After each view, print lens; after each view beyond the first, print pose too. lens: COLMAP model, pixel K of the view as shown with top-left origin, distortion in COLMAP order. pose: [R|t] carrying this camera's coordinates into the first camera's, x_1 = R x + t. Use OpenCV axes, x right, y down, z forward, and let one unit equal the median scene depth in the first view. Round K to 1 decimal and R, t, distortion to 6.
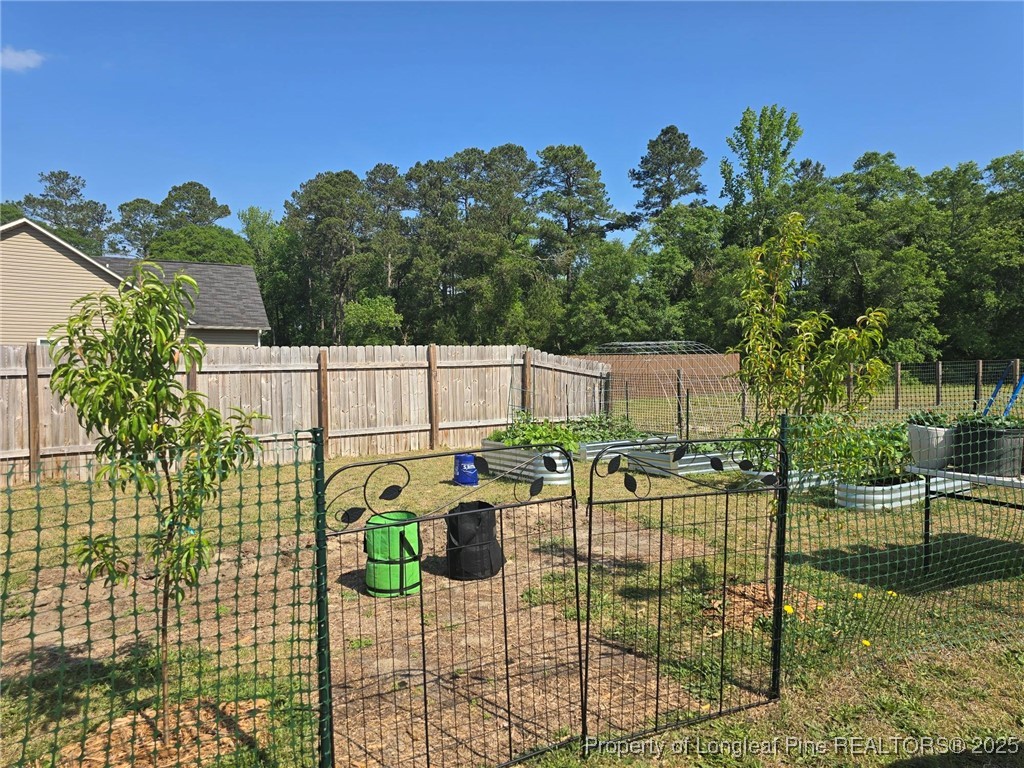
lens RADIAL K [[703.0, 0, 521.2], [0, 703.0, 386.6], [0, 0, 1]] dist [0.010210, 0.006084]
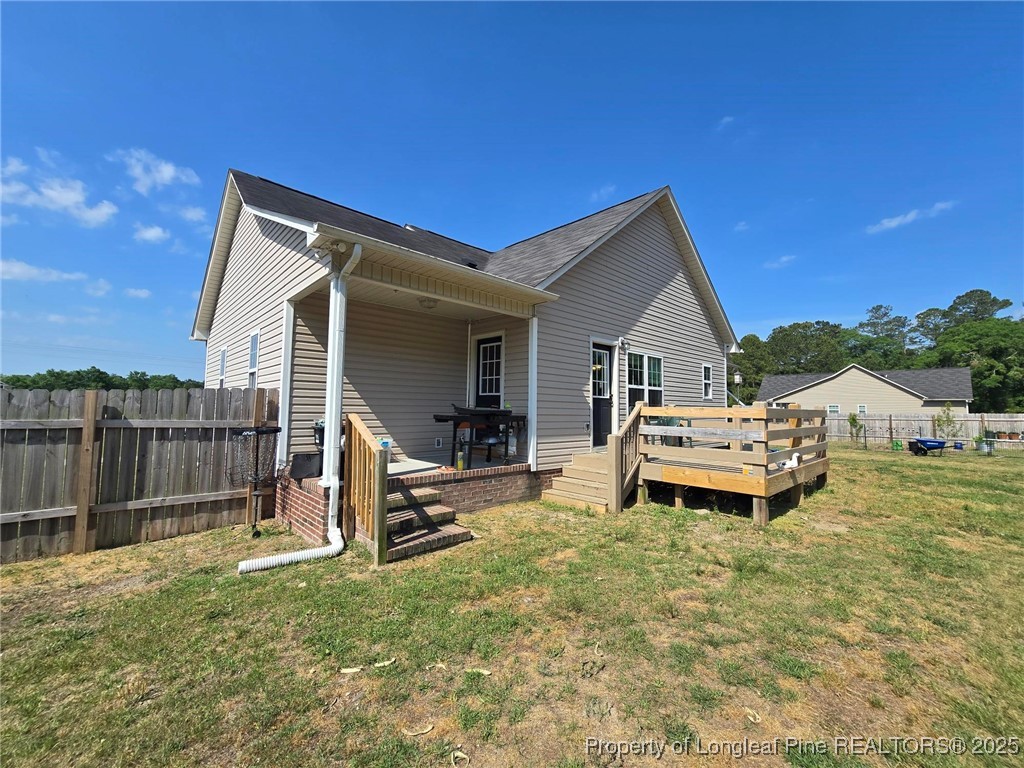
lens RADIAL K [[419.4, 0, 507.6], [0, 419.4, 379.3], [0, 0, 1]] dist [0.001420, -0.001463]
pose [[0.260231, -0.049256, -0.964289, 0.128260], [-0.046445, 0.996903, -0.063456, 0.000932], [0.964429, 0.061300, 0.257137, -0.177074]]
